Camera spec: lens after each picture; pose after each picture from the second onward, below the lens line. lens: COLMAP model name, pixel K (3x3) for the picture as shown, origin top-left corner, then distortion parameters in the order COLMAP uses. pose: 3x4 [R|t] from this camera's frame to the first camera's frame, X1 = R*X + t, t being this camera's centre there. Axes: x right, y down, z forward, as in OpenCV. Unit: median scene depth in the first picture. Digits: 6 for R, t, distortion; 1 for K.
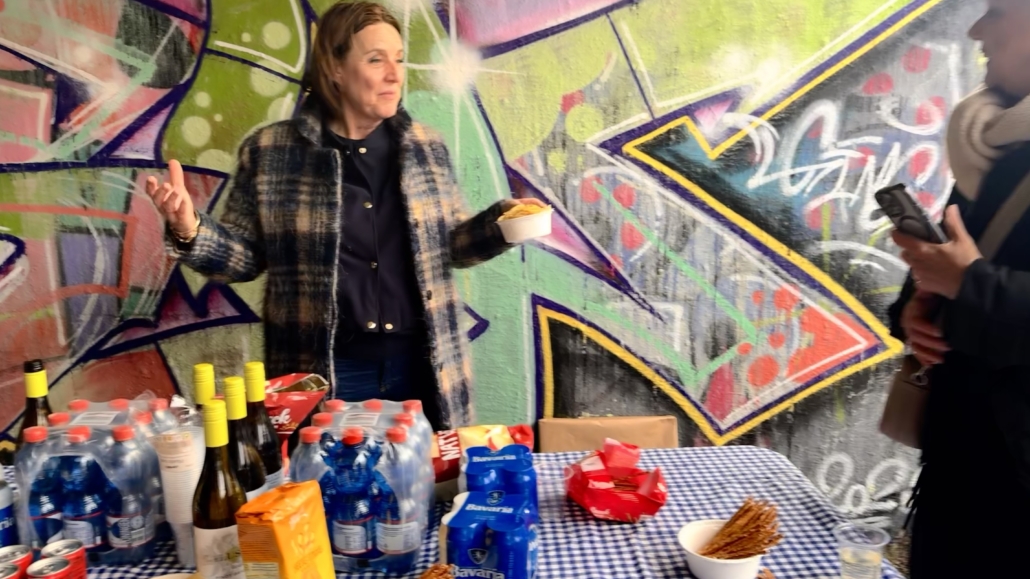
lens RADIAL K [[772.9, 0, 499.2], [0, 772.9, 295.5], [0, 0, 1]] dist [0.129195, -0.188155]
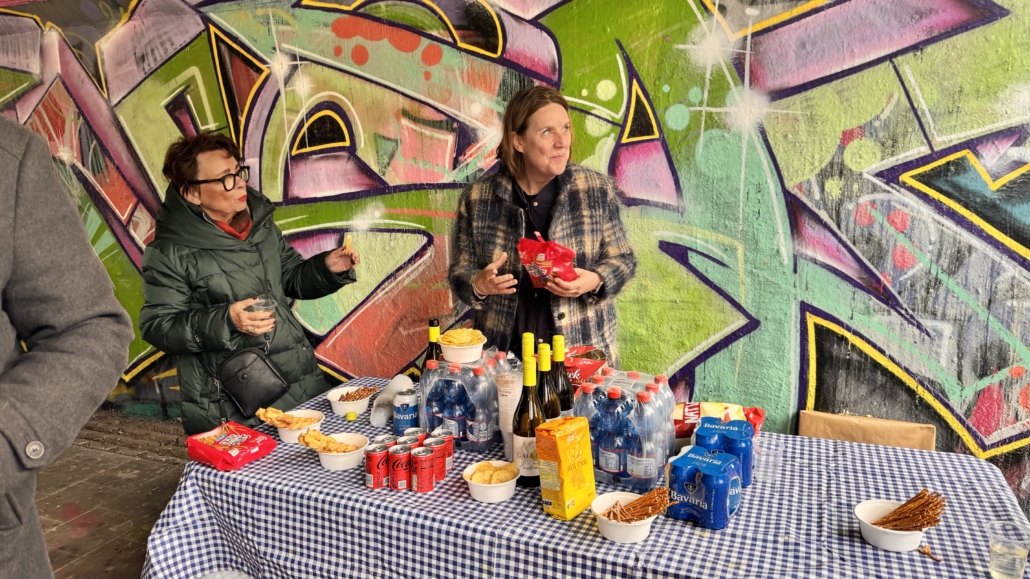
lens RADIAL K [[772.9, 0, 499.2], [0, 772.9, 295.5], [0, 0, 1]] dist [0.129195, -0.188155]
pose [[0.899236, 0.084922, -0.429142, 0.143373], [-0.071291, 0.996311, 0.047772, -0.035714], [0.431616, -0.012364, 0.901973, -0.257686]]
